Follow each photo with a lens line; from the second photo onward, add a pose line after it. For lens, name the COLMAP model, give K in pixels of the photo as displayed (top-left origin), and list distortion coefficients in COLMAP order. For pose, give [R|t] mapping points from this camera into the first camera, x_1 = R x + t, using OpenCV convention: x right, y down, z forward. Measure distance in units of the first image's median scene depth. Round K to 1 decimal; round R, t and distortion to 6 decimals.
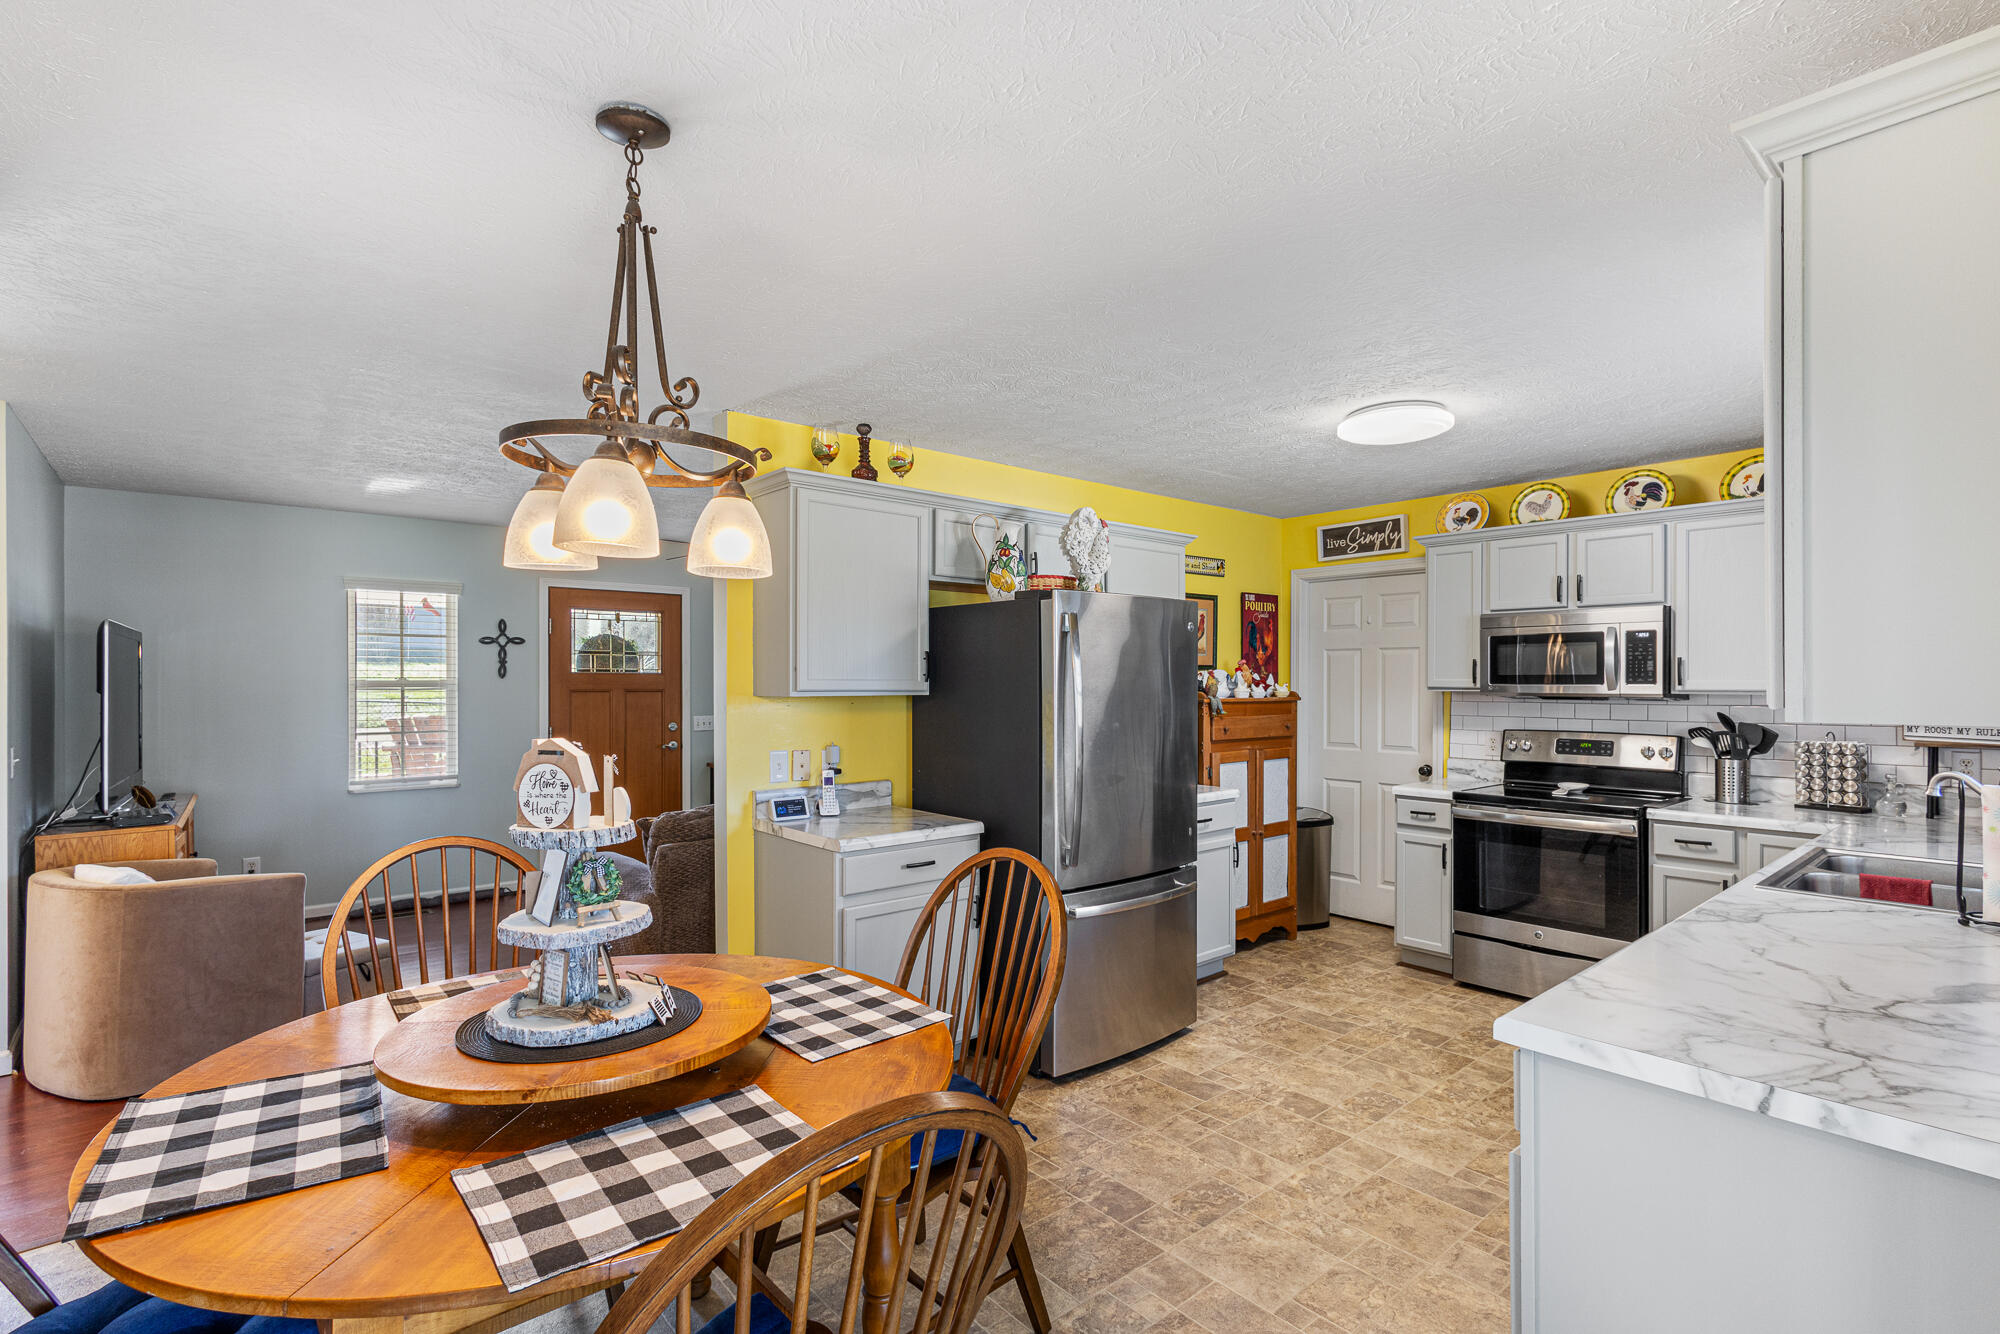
lens RADIAL K [[931.1, 0, 1002.2], [0, 931.1, 678.4], [0, 0, 1]] dist [-0.005527, 0.005891]
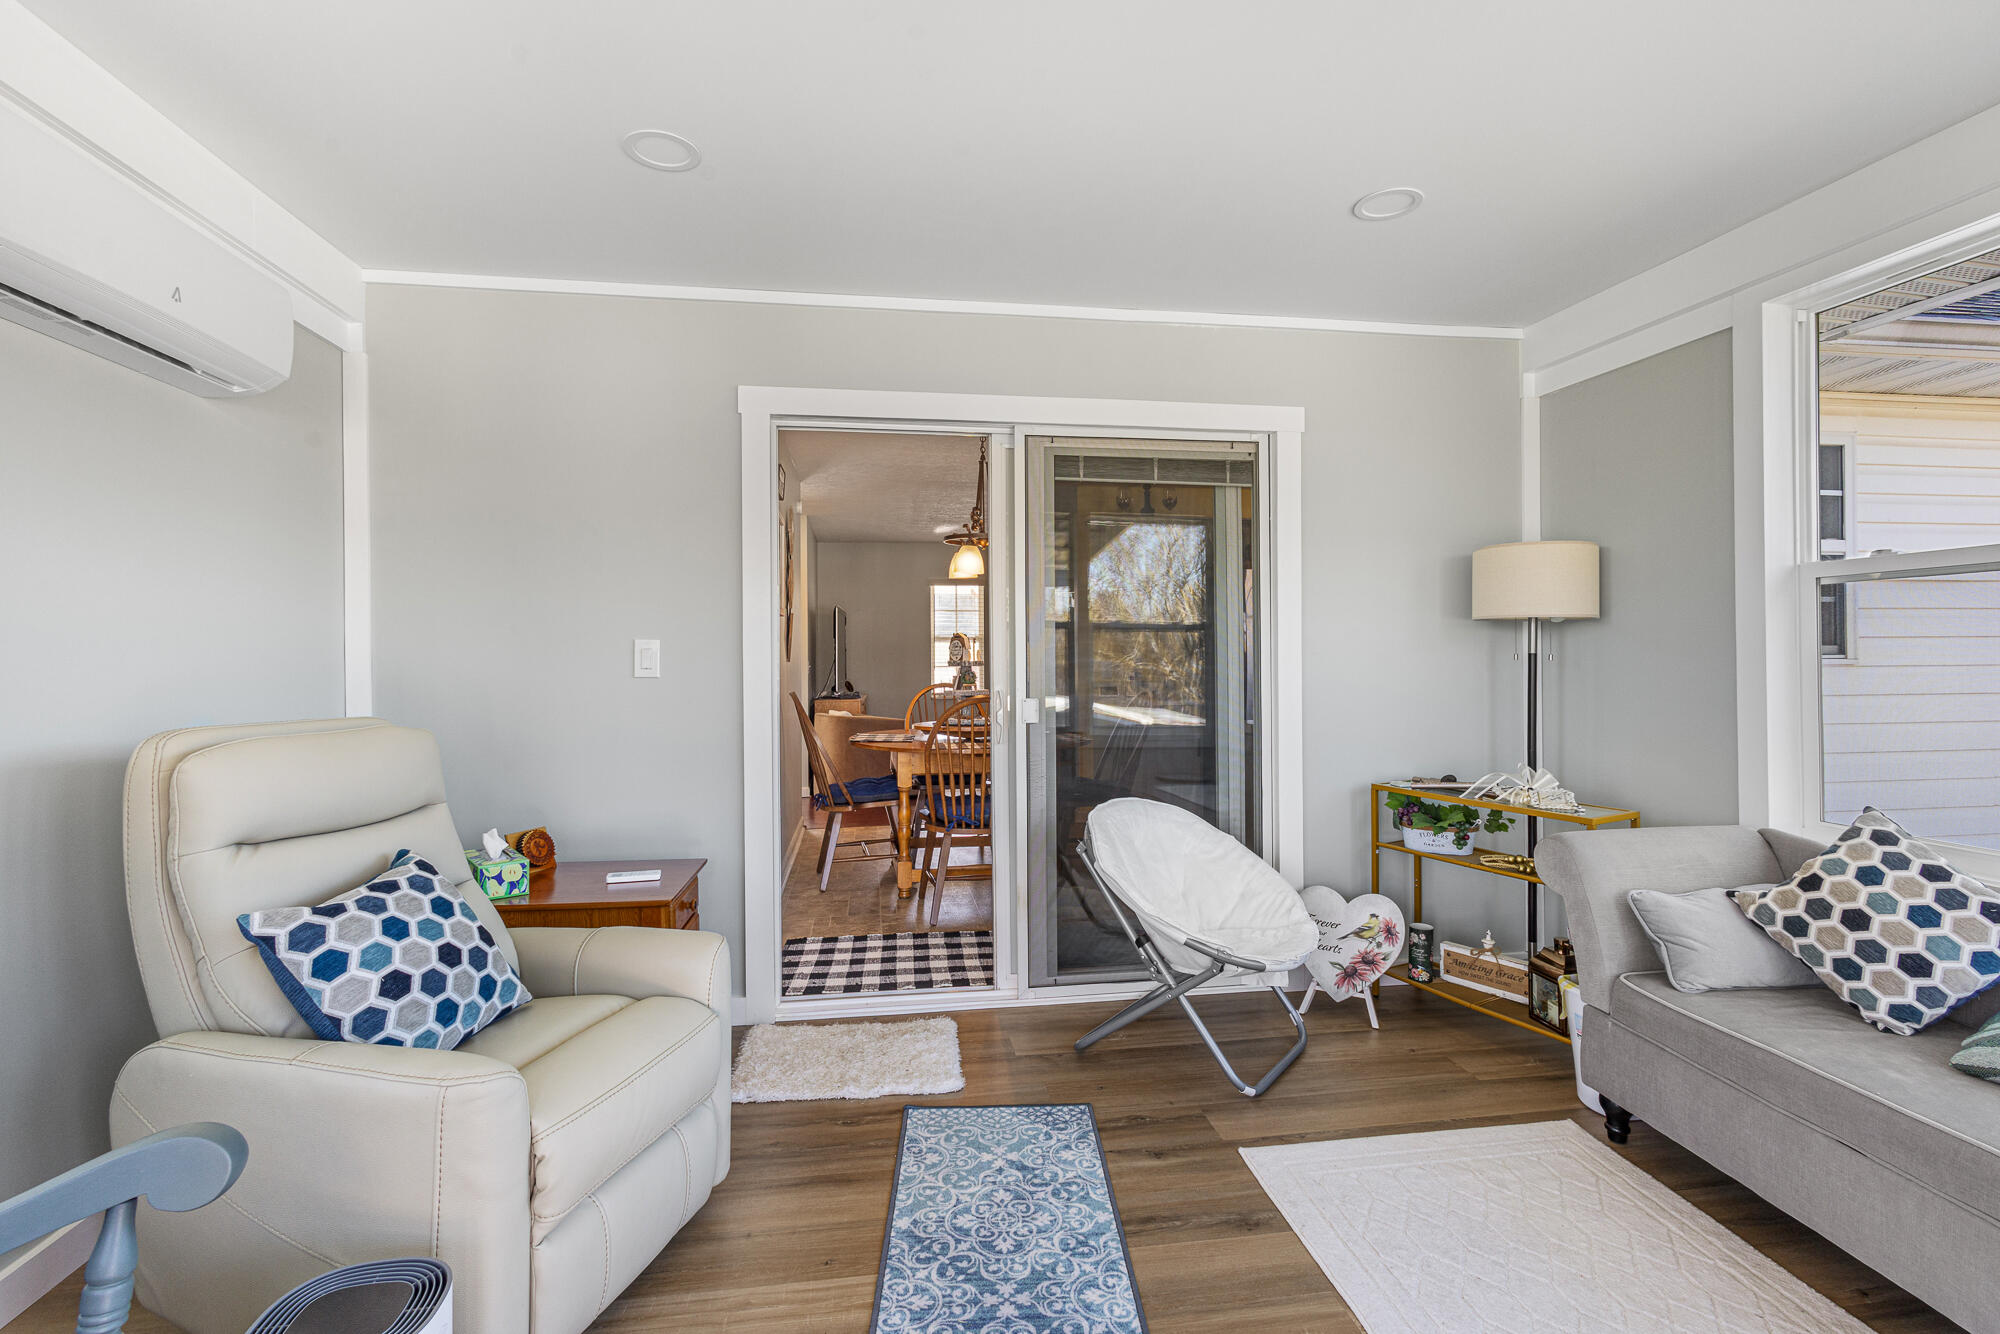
lens RADIAL K [[923.3, 0, 1007.1], [0, 923.3, 659.8], [0, 0, 1]] dist [0.001013, 0.000353]
pose [[0.847606, -0.001184, -0.530625, 0.593788], [0.006315, 0.999949, 0.007857, 0.056101], [0.530589, -0.010011, 0.847570, -0.700012]]
